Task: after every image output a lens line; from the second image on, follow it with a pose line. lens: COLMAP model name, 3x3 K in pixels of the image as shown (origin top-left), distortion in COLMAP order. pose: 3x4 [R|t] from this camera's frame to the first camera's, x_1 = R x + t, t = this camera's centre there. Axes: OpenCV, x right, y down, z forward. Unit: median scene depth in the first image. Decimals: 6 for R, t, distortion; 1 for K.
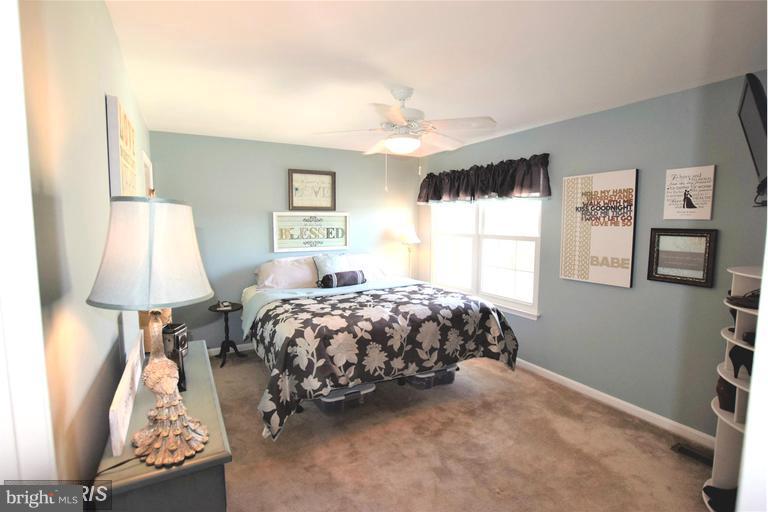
lens RADIAL K [[336.2, 0, 379.8], [0, 336.2, 251.7], [0, 0, 1]] dist [-0.003721, -0.000178]
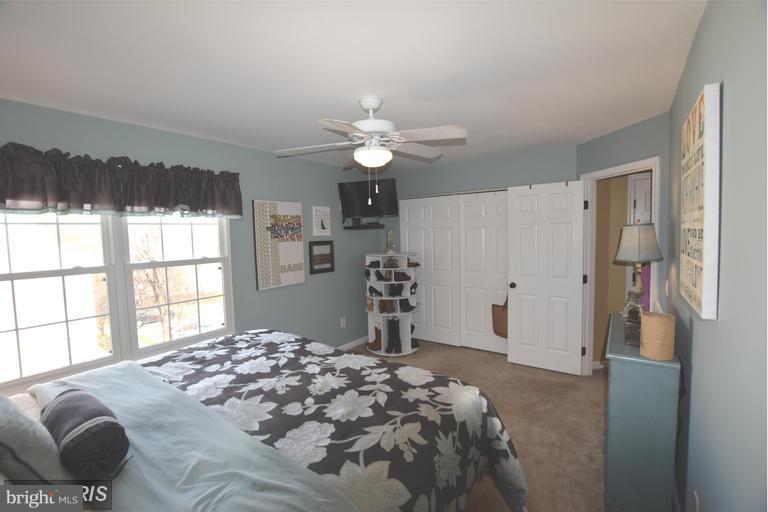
lens RADIAL K [[336.2, 0, 379.6], [0, 336.2, 254.0], [0, 0, 1]] dist [-0.003721, -0.000178]
pose [[-0.392049, -0.047007, 0.918742, -0.697354], [0.116623, 0.988096, 0.100322, -0.118697], [-0.912522, 0.146478, -0.381900, 1.176377]]
